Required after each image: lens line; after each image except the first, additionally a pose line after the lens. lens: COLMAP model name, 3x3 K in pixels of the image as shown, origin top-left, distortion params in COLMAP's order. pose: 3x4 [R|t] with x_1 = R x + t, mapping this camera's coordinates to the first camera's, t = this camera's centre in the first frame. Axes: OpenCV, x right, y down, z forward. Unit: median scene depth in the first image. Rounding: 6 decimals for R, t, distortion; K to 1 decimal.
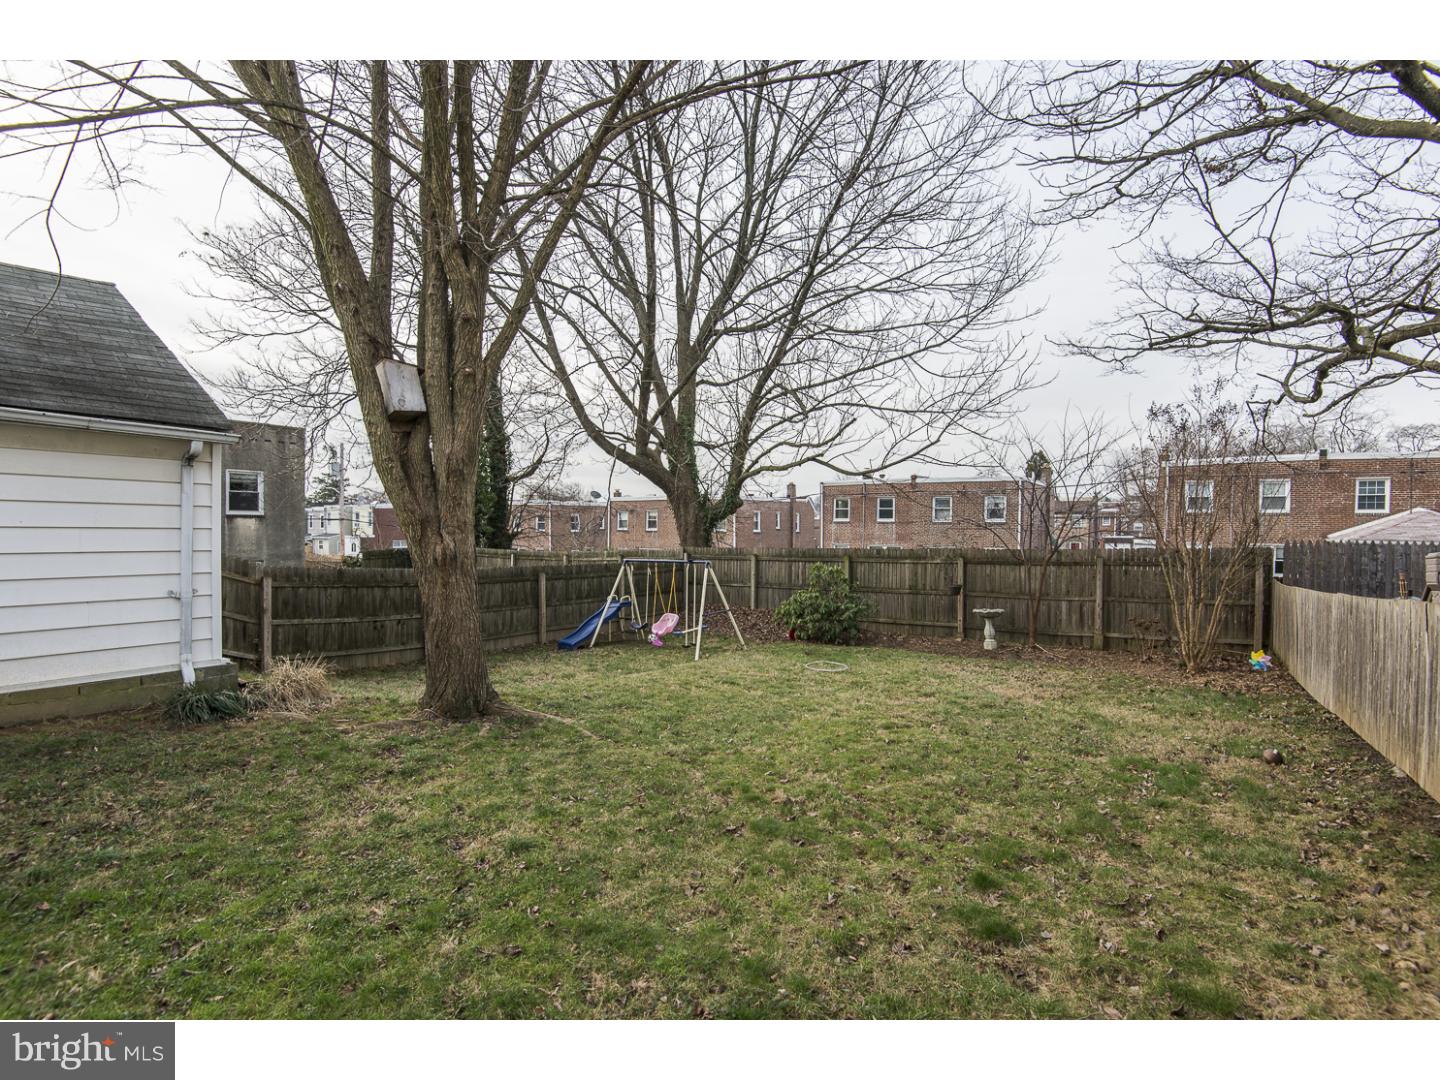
lens RADIAL K [[687.1, 0, 720.0], [0, 687.1, 540.0], [0, 0, 1]] dist [-0.001635, -0.000442]
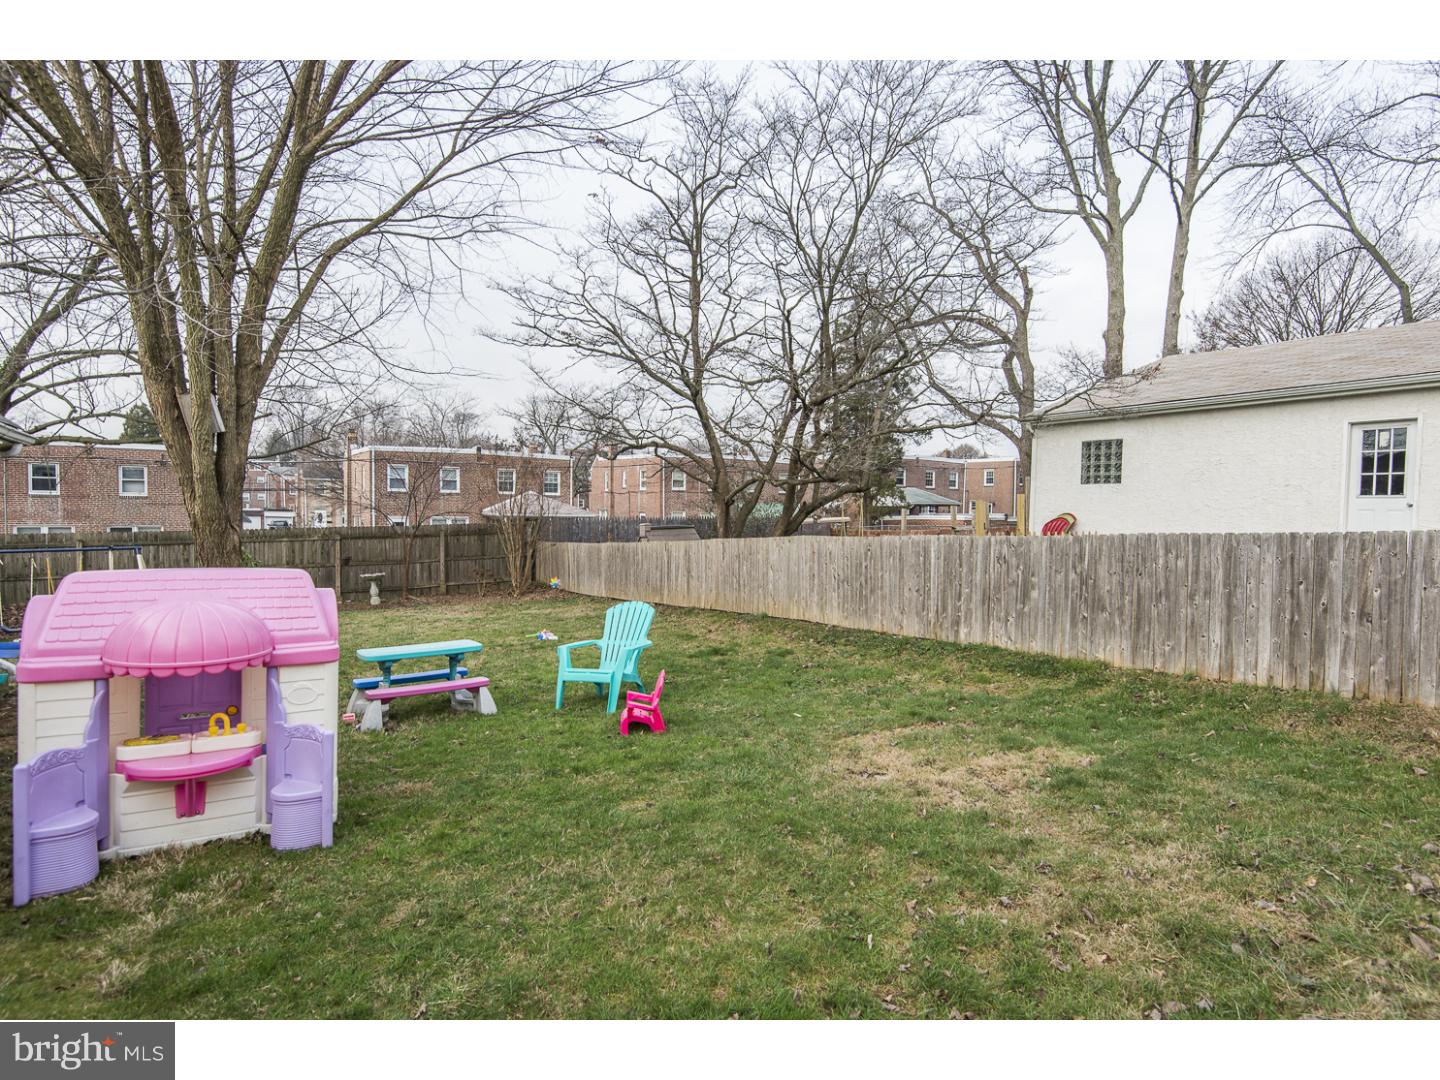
lens RADIAL K [[795.5, 0, 720.0], [0, 795.5, 540.0], [0, 0, 1]] dist [0.001819, 0.000297]
pose [[0.439655, -0.041343, 0.897214, -0.618687], [0.008544, 0.999087, 0.041851, -0.017681], [-0.898126, -0.010734, 0.439607, -0.222777]]
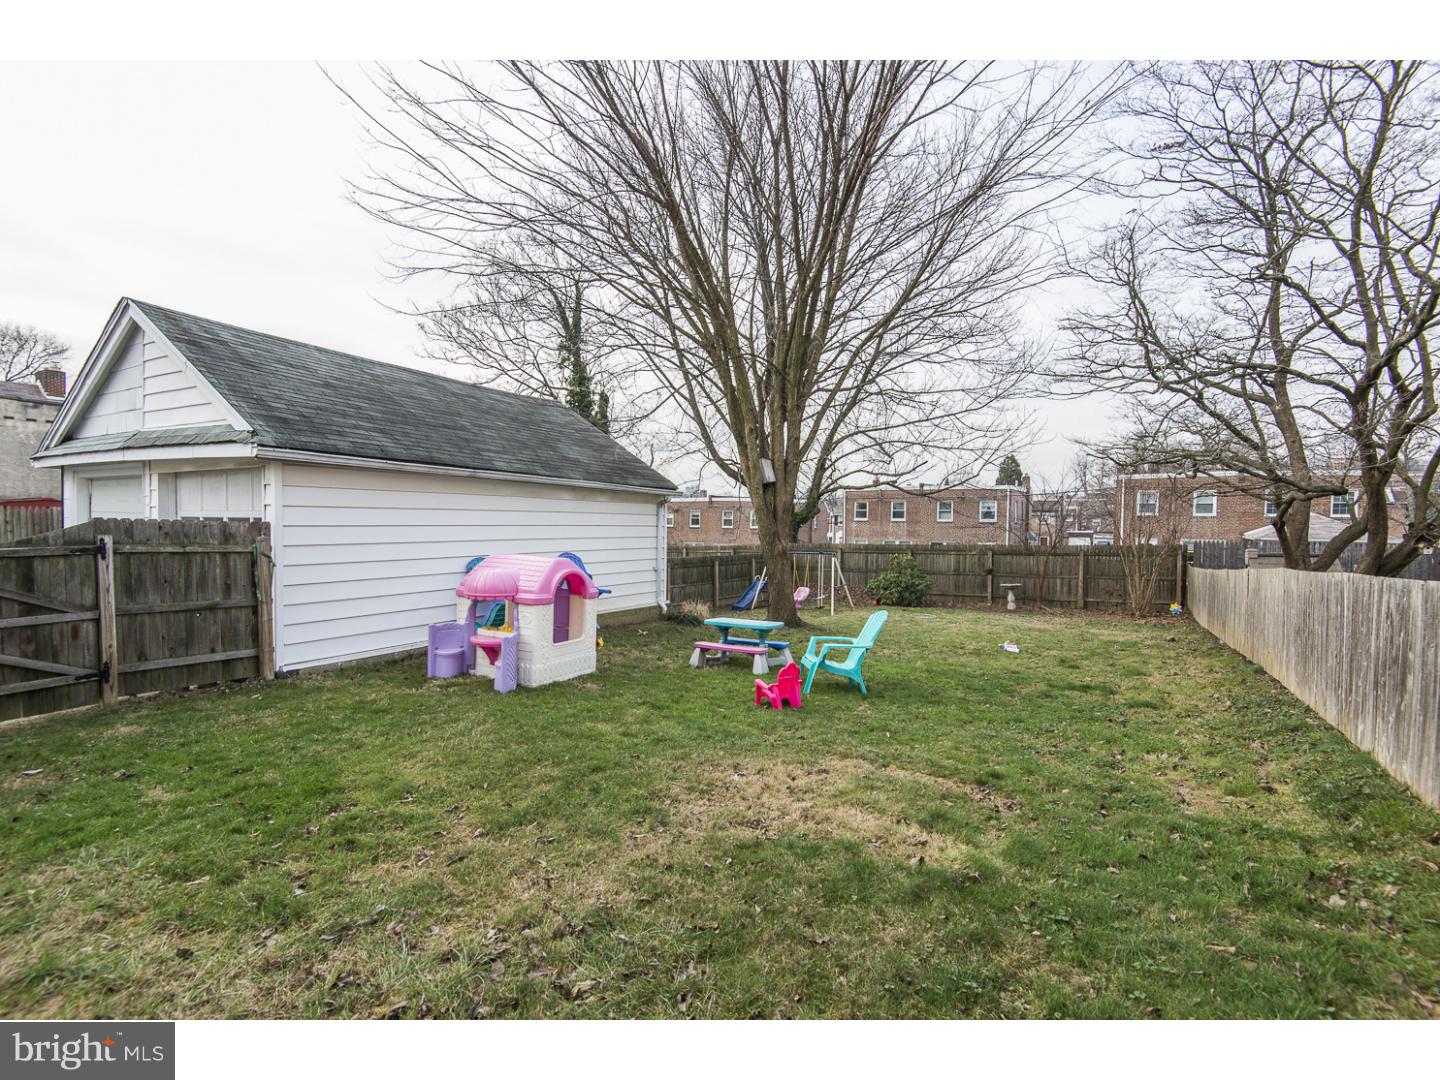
lens RADIAL K [[656.4, 0, 720.0], [0, 656.4, 540.0], [0, 0, 1]] dist [0.002056, 0.000171]
pose [[0.999610, 0.000506, 0.027936, -0.292275], [-0.000809, 0.999941, 0.010835, -0.013353], [-0.027929, -0.010854, 0.999551, -0.442815]]
